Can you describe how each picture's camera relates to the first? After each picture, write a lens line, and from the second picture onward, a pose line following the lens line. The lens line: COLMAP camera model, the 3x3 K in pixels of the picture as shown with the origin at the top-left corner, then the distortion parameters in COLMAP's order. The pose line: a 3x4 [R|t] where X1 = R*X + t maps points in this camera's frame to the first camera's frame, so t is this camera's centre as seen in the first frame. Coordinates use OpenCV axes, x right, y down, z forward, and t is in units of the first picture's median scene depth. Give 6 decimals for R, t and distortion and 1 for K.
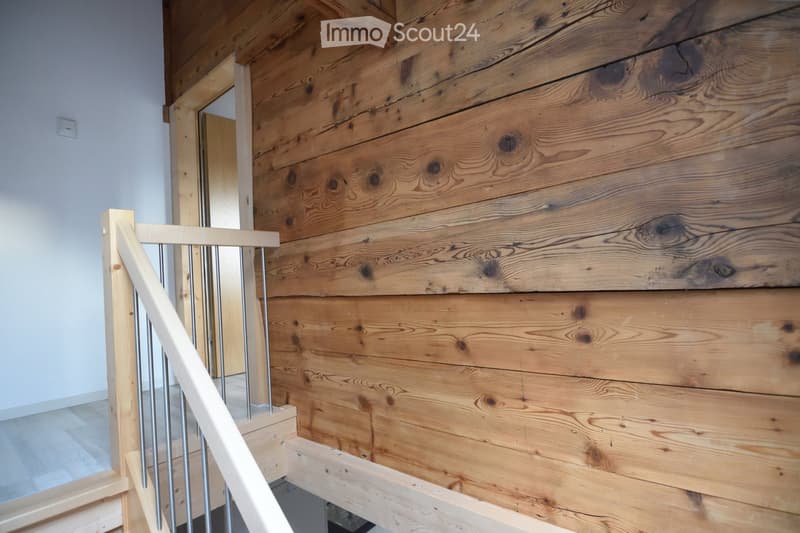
lens RADIAL K [[392.7, 0, 400.0], [0, 392.7, 267.4], [0, 0, 1]] dist [-0.022264, -0.000566]
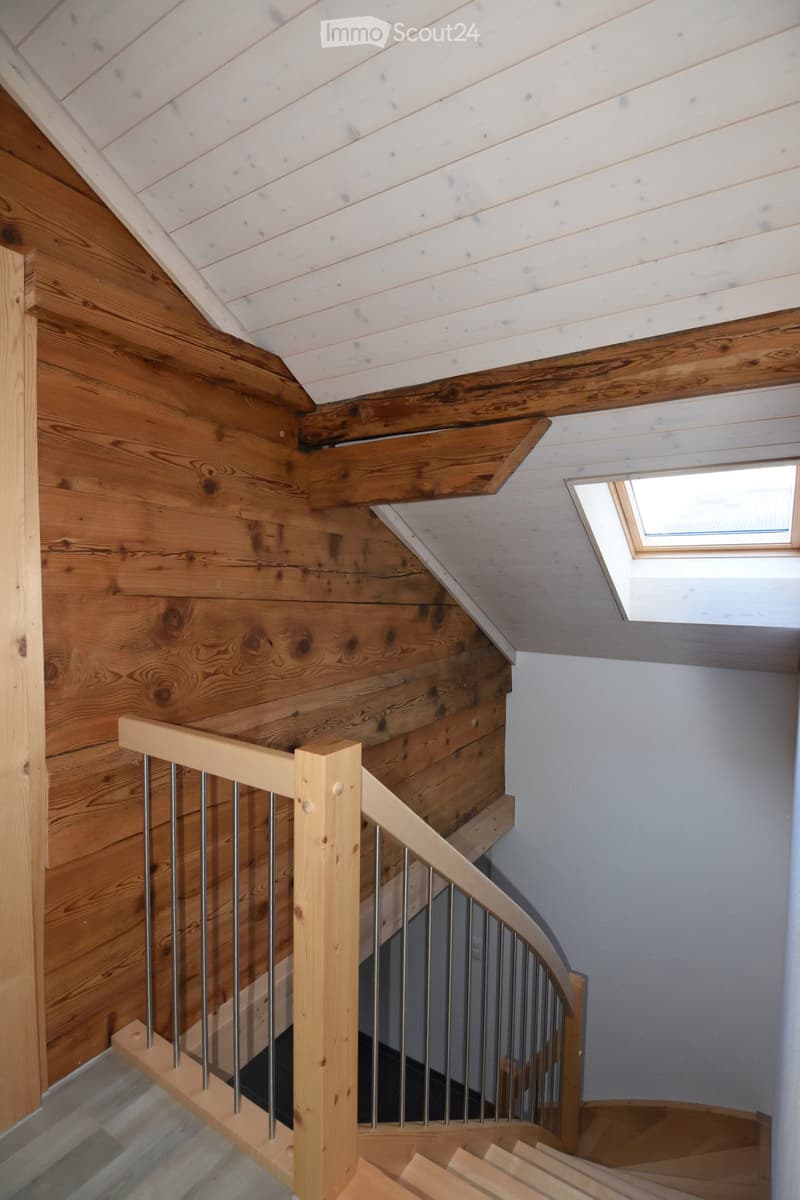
lens RADIAL K [[589.1, 0, 400.3], [0, 589.1, 603.8], [0, 0, 1]] dist [-0.022264, -0.000566]
pose [[-0.127161, 0.023759, 0.991597, -1.457845], [-0.026802, 0.999266, -0.027380, -0.290782], [-0.991520, -0.030059, -0.126431, 0.952978]]
